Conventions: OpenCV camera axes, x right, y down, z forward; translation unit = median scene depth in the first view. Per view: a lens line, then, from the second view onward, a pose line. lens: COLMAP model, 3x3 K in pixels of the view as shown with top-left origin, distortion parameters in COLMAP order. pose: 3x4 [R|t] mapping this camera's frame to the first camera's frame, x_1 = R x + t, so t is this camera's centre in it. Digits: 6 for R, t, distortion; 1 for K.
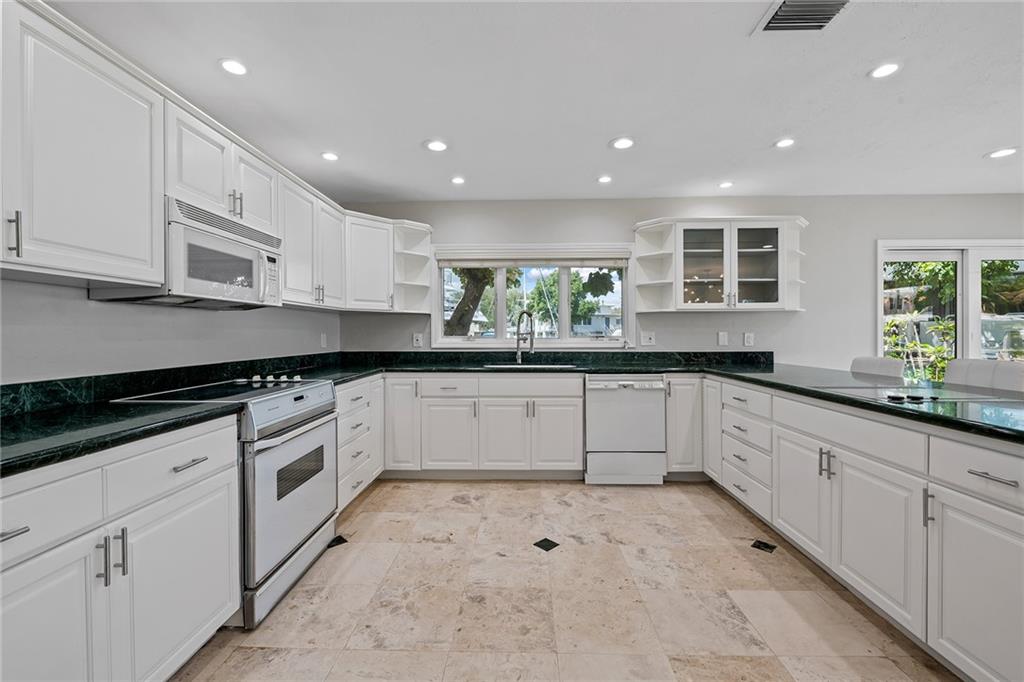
lens RADIAL K [[423.4, 0, 510.0], [0, 423.4, 335.9], [0, 0, 1]] dist [-0.000073, -0.000656]
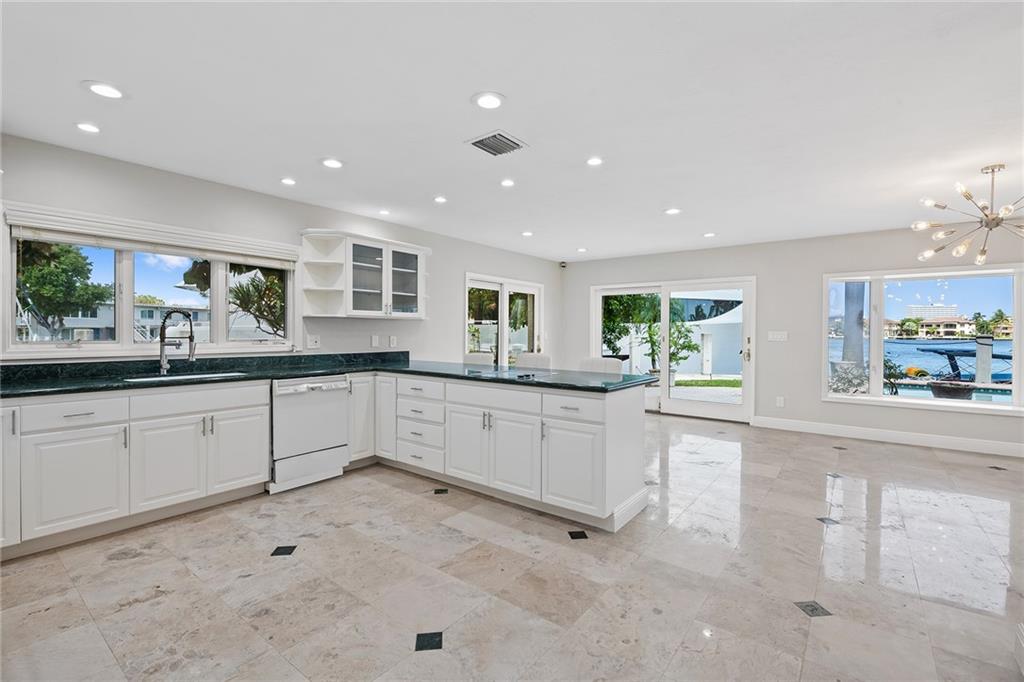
lens RADIAL K [[454.8, 0, 515.5], [0, 454.8, 334.2], [0, 0, 1]] dist [-0.006309, -0.000521]
pose [[0.584431, 0.001651, 0.811442, -0.346085], [-0.002459, 0.999997, -0.000263, -0.016111], [-0.811440, -0.001842, 0.584433, -0.054130]]
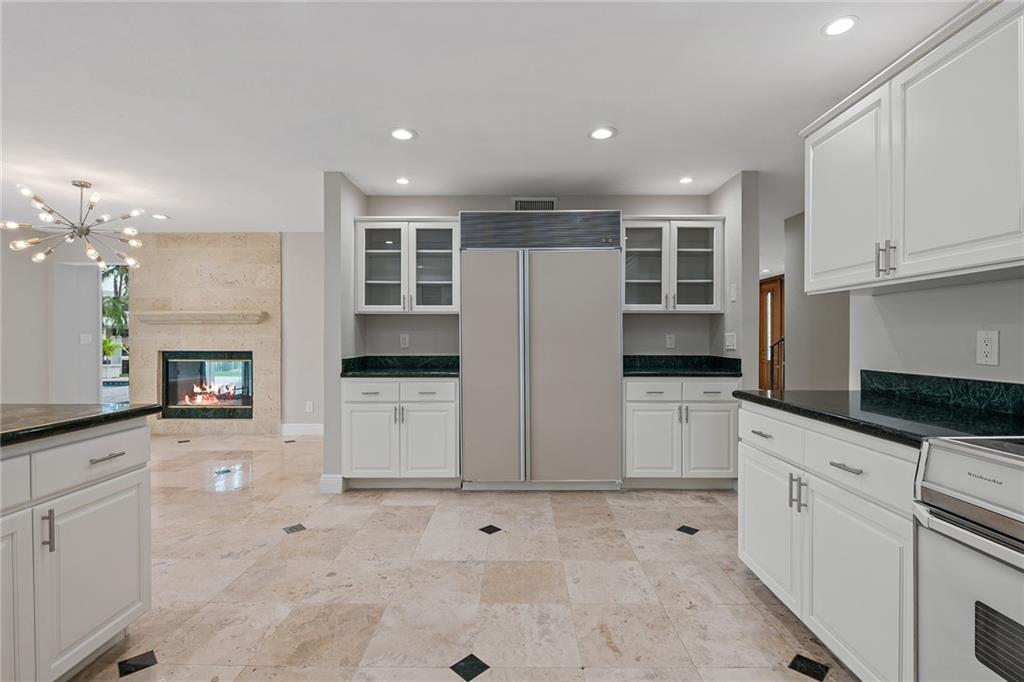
lens RADIAL K [[473.1, 0, 510.0], [0, 473.1, 336.2], [0, 0, 1]] dist [-0.001026, 0.000016]
pose [[-0.999943, 0.001366, -0.010600, 0.007105], [0.001319, 0.999989, 0.004492, -0.004482], [0.010606, 0.004477, -0.999934, 0.878313]]
